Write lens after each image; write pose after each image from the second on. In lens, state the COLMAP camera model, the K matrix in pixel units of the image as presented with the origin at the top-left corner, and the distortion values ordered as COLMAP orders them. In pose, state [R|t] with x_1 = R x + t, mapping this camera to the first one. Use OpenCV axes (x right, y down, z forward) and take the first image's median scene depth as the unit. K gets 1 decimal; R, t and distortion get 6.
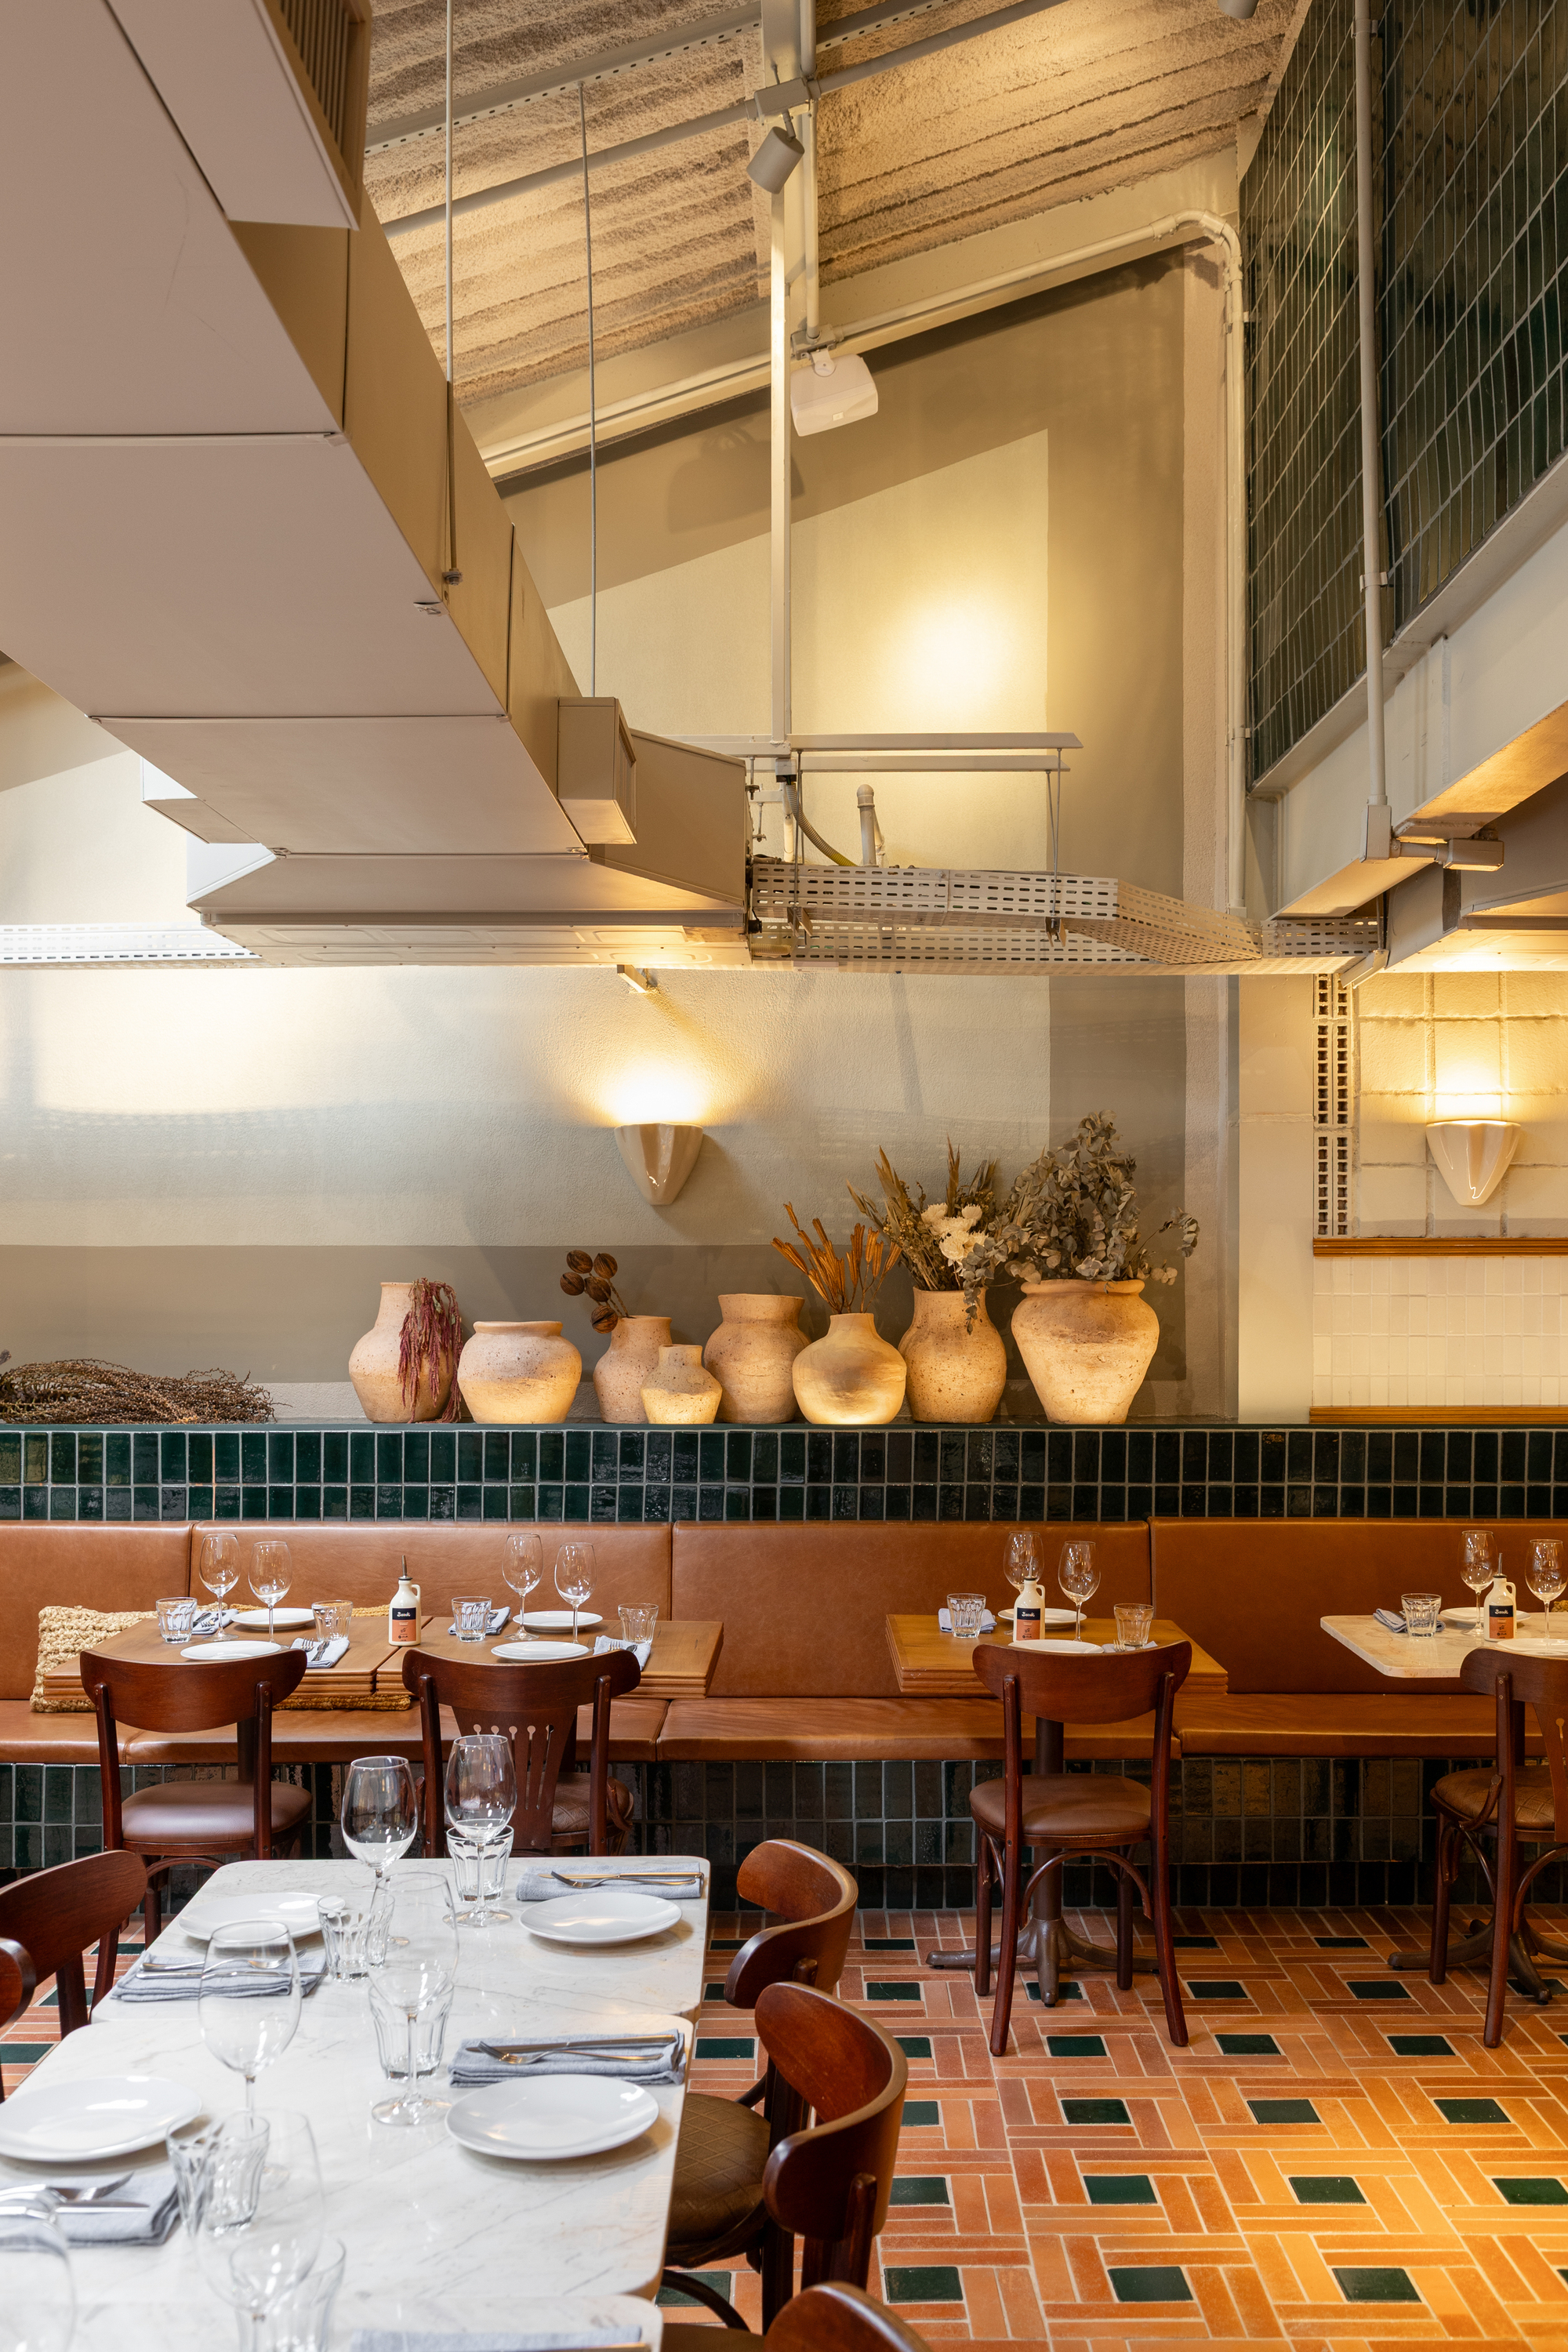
lens RADIAL K [[2150.4, 0, 823.5], [0, 2150.4, 1234.3], [0, 0, 1]] dist [-0.010989, 0.008295]
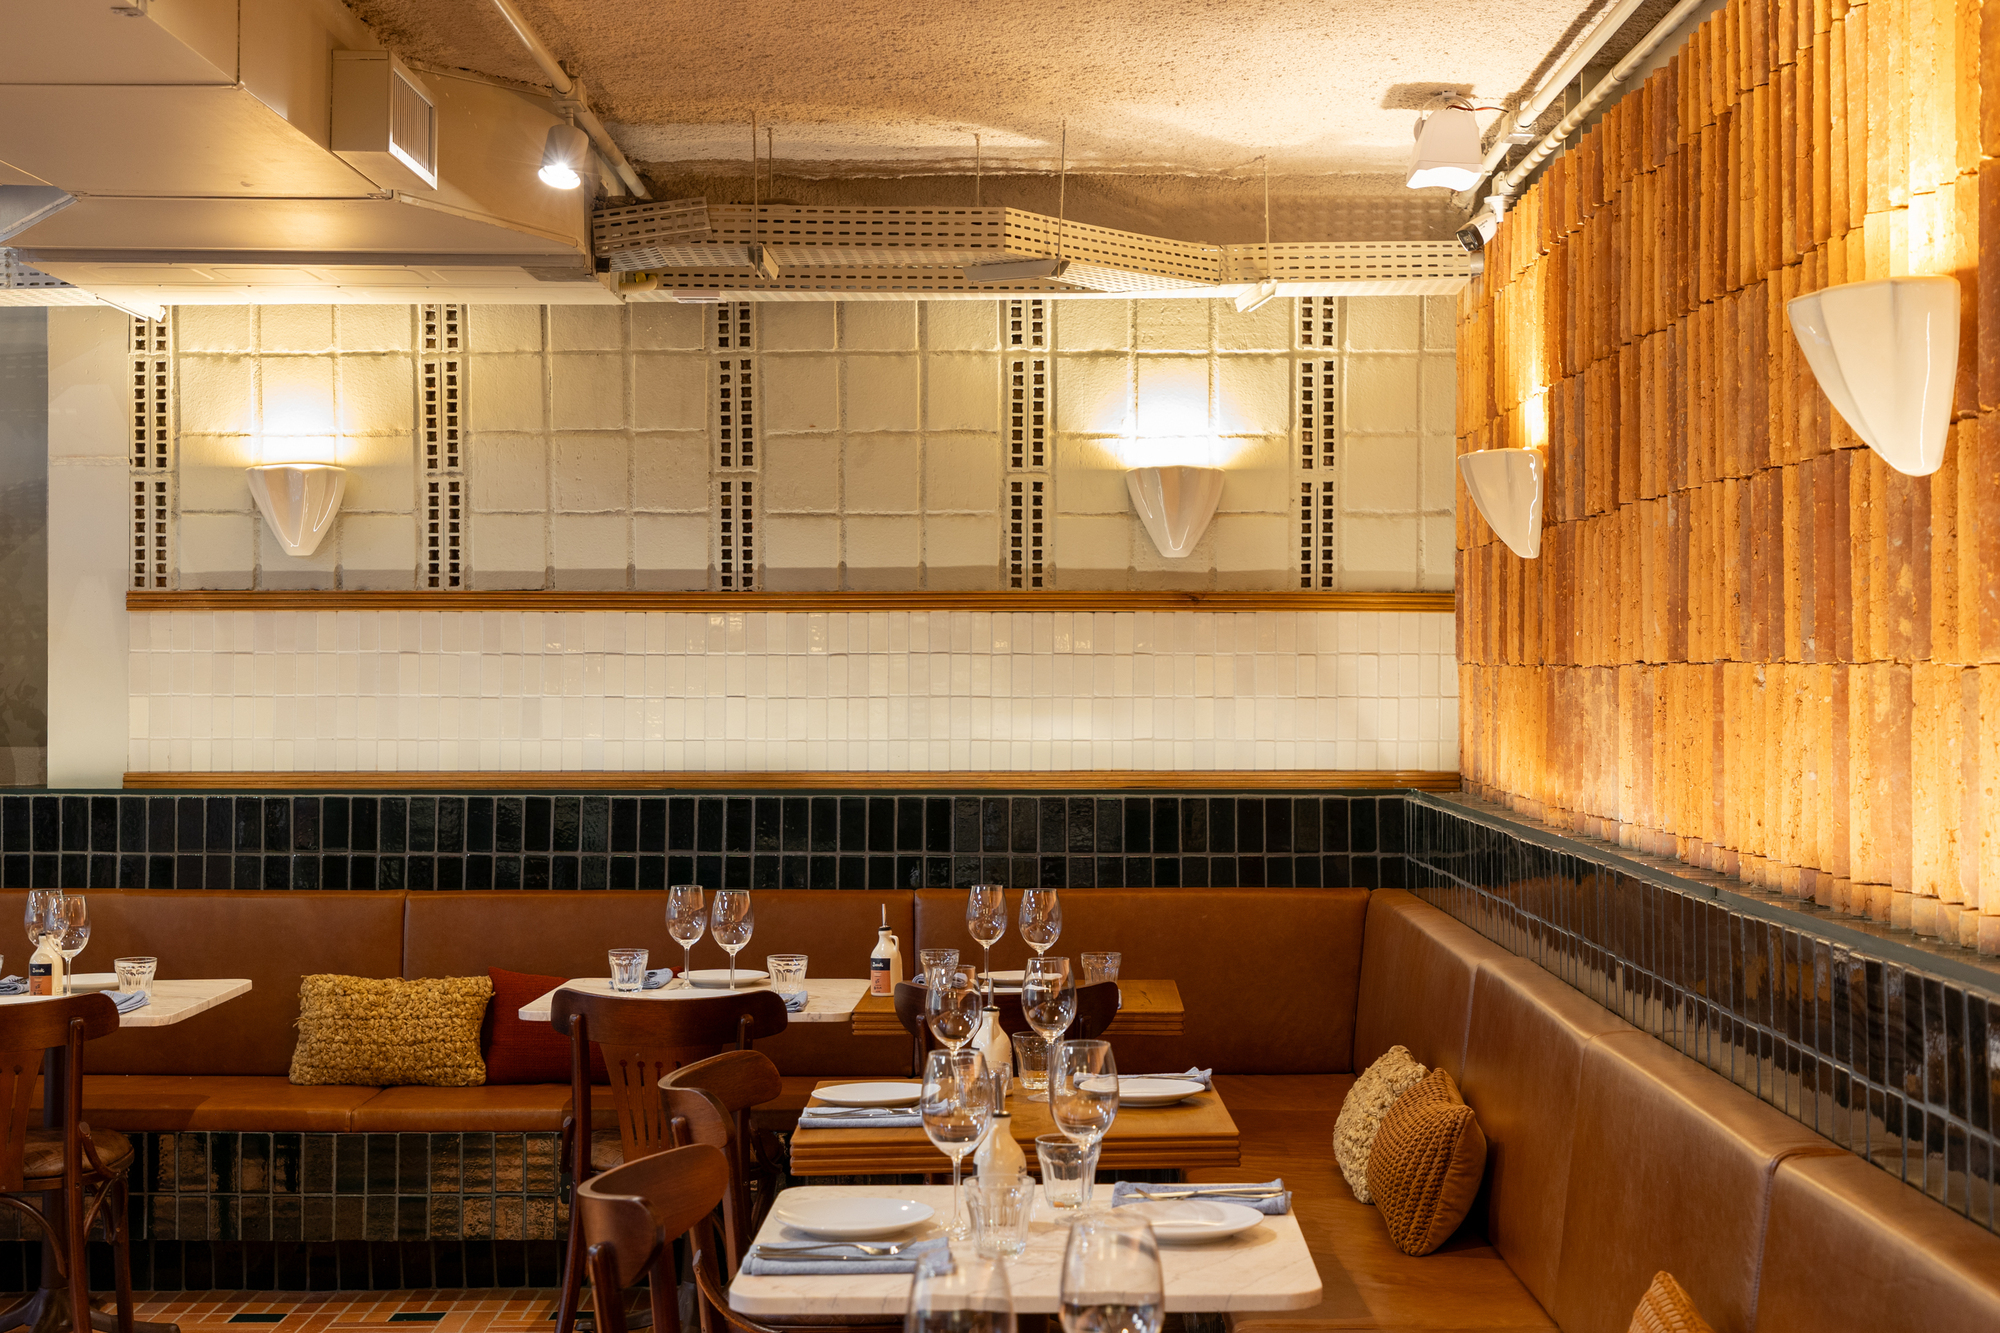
lens RADIAL K [[2280.9, 0, 1000.0], [0, 2280.9, 666.5], [0, 0, 1]] dist [0.068763, 0.033651]
pose [[0.999131, -0.000994, -0.041676, 0.645112], [0.002394, 0.999435, 0.033537, 0.002020], [0.041619, -0.033607, 0.998568, 0.015737]]
